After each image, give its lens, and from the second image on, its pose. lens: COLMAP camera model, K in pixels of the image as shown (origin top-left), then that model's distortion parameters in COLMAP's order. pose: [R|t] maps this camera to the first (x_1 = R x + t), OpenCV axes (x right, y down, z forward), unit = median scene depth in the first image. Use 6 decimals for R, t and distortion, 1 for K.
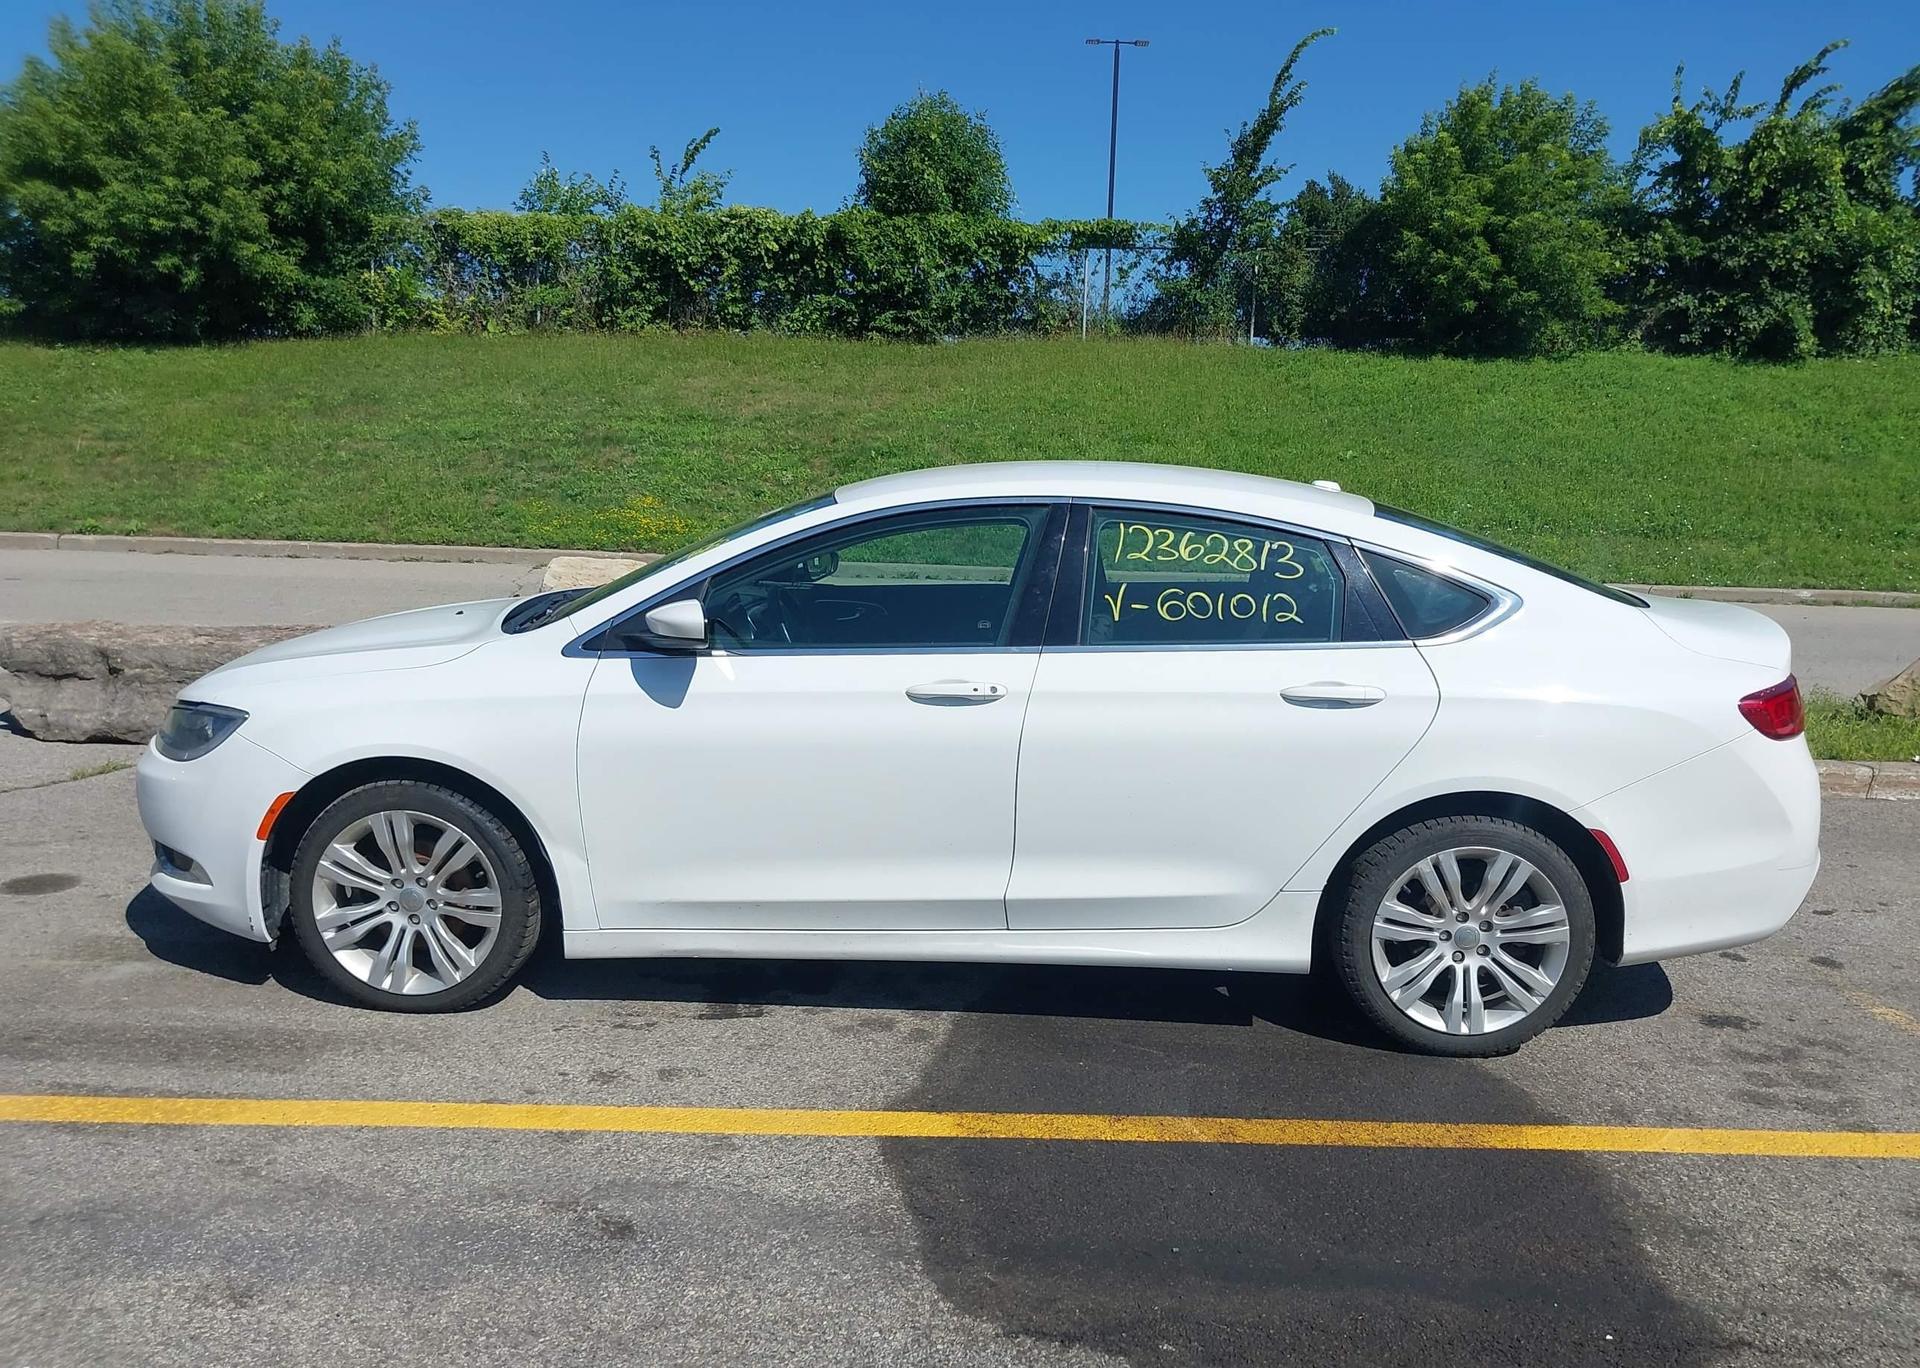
lens RADIAL K [[1502.1, 0, 1000.6], [0, 1502.1, 713.0], [0, 0, 1]] dist [0.014285, -0.016073]
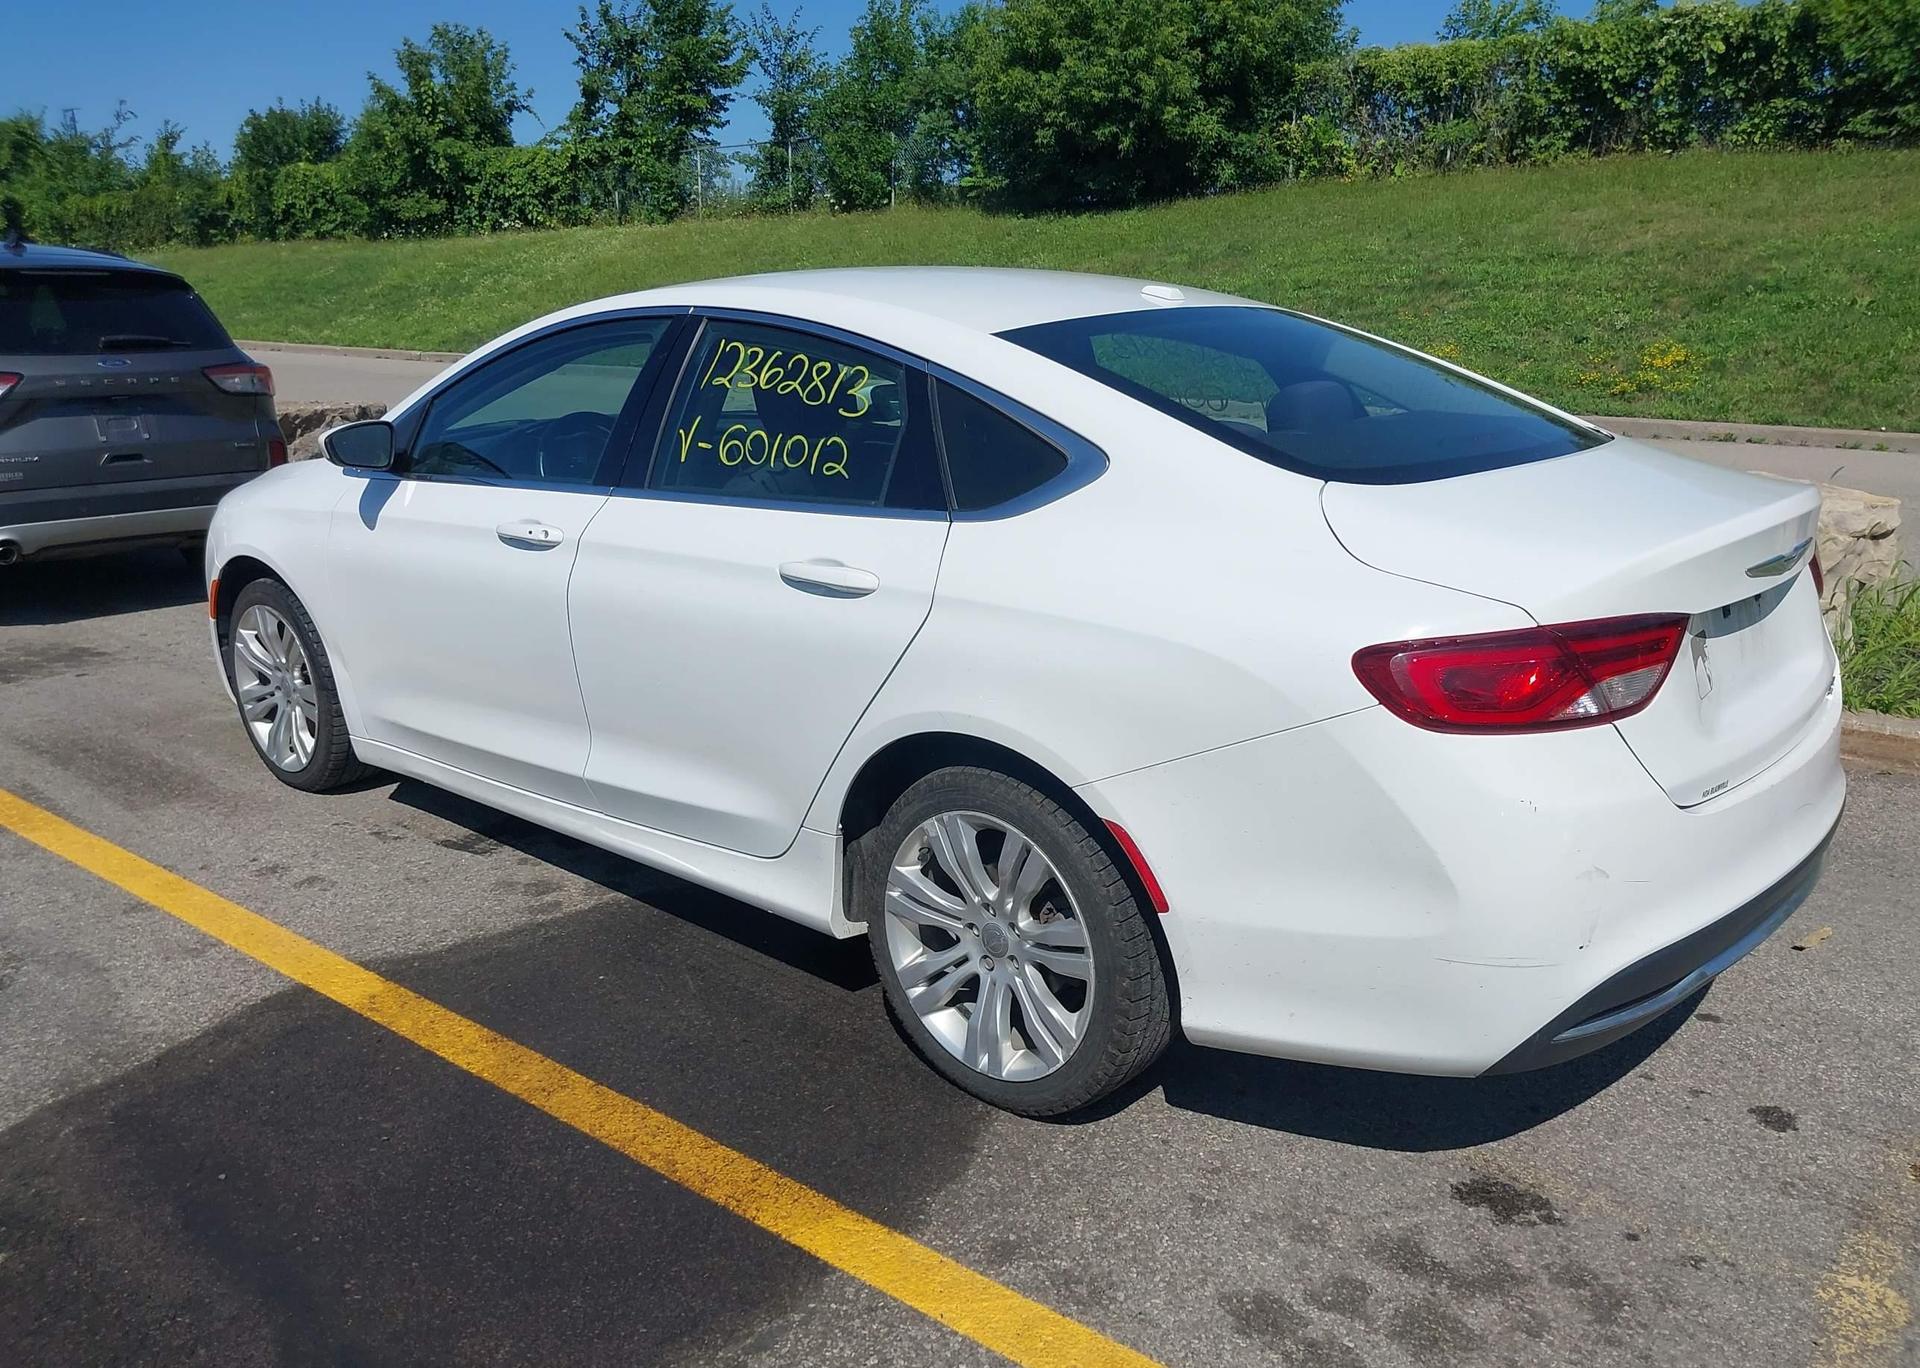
lens RADIAL K [[1502.1, 0, 965.5], [0, 1502.1, 705.2], [0, 0, 1]] dist [0.014285, -0.016073]
pose [[0.773902, 0.143488, -0.616836, 0.110568], [-0.089154, 0.988979, 0.118201, -0.006393], [0.626999, -0.036482, 0.778166, 0.070261]]
